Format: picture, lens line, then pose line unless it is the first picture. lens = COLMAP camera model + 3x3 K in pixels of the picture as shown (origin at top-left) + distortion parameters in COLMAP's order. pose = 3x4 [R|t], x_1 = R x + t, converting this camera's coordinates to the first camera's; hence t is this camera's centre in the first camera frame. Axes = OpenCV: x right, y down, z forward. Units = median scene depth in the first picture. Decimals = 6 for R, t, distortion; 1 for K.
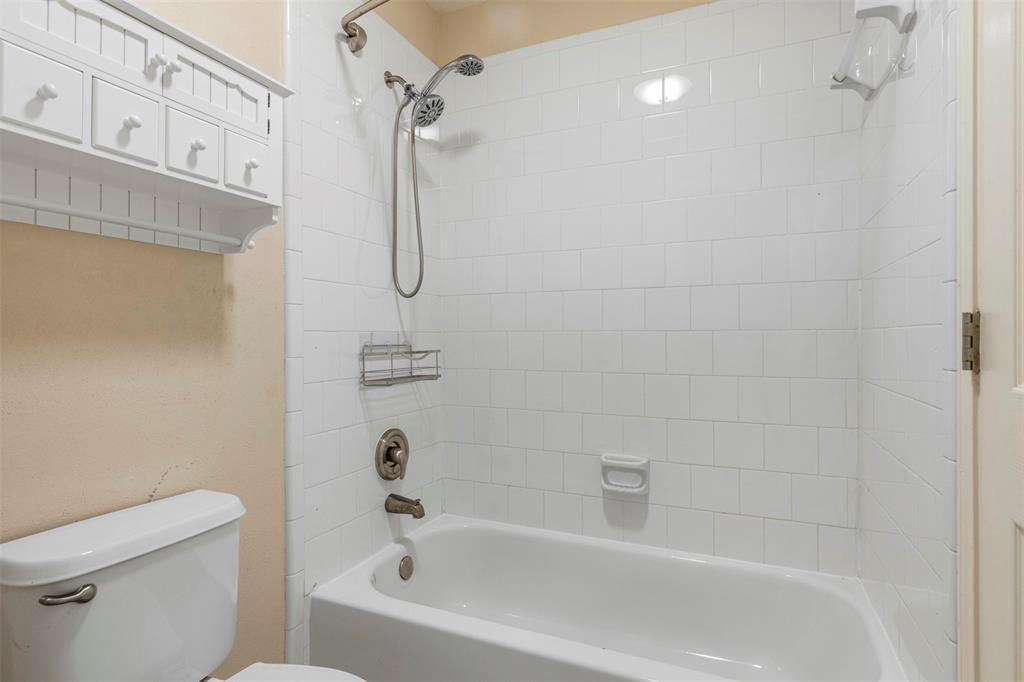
lens RADIAL K [[551.4, 0, 511.5], [0, 551.4, 340.3], [0, 0, 1]] dist [-0.001404, -0.000113]
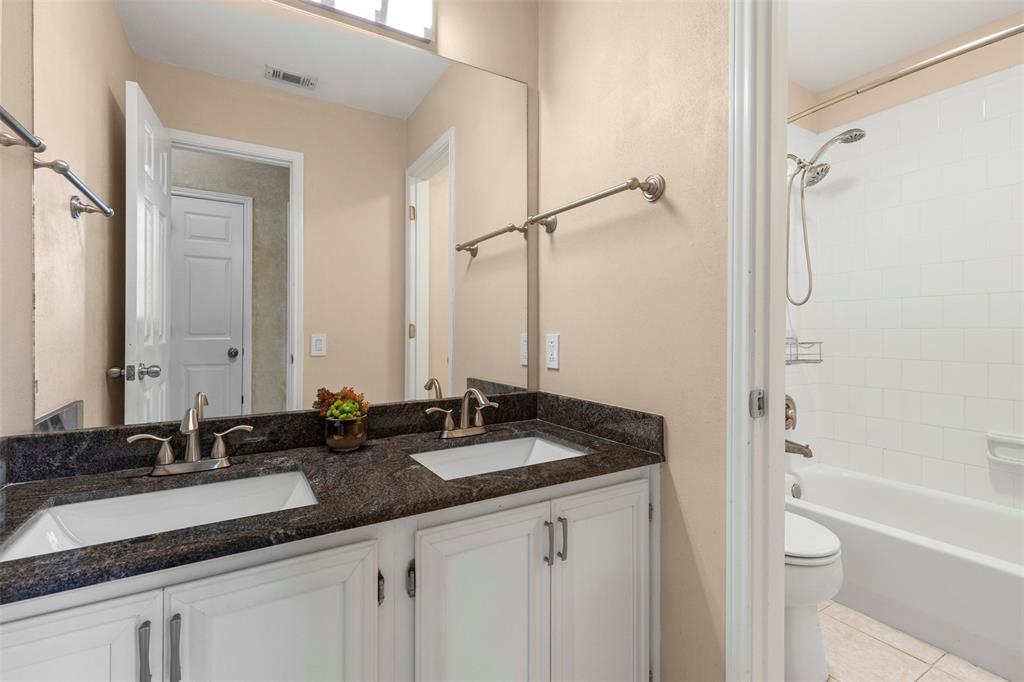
lens RADIAL K [[461.3, 0, 510.7], [0, 461.3, 330.0], [0, 0, 1]] dist [0.004490, -0.000435]
pose [[0.807591, 0.002806, -0.589737, -0.082101], [-0.004233, 0.999990, -0.001040, -0.008580], [0.589728, 0.003336, 0.807595, -0.435015]]
